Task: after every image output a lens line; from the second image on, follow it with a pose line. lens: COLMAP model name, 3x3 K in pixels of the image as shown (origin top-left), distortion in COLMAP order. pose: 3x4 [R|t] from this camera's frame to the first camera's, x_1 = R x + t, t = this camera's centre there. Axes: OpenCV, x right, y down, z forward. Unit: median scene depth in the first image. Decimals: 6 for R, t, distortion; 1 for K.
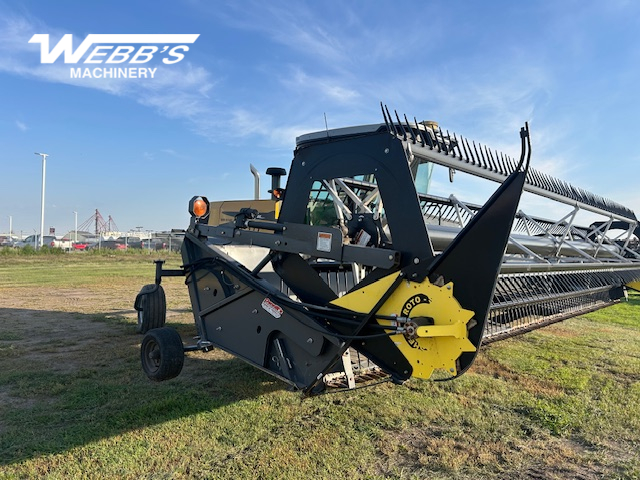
lens RADIAL K [[483.5, 0, 327.4], [0, 483.5, 235.6], [0, 0, 1]] dist [0.055338, -0.062545]
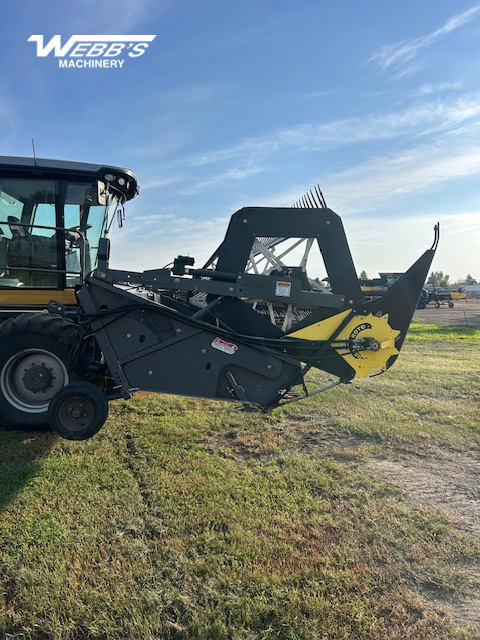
lens RADIAL K [[483.5, 0, 234.9], [0, 483.5, 322.3], [0, 0, 1]] dist [0.055338, -0.062545]
pose [[0.663237, -0.057966, 0.746161, -0.547204], [-0.015508, 0.995718, 0.091137, -0.006971], [-0.748248, -0.072017, 0.659498, 0.131608]]
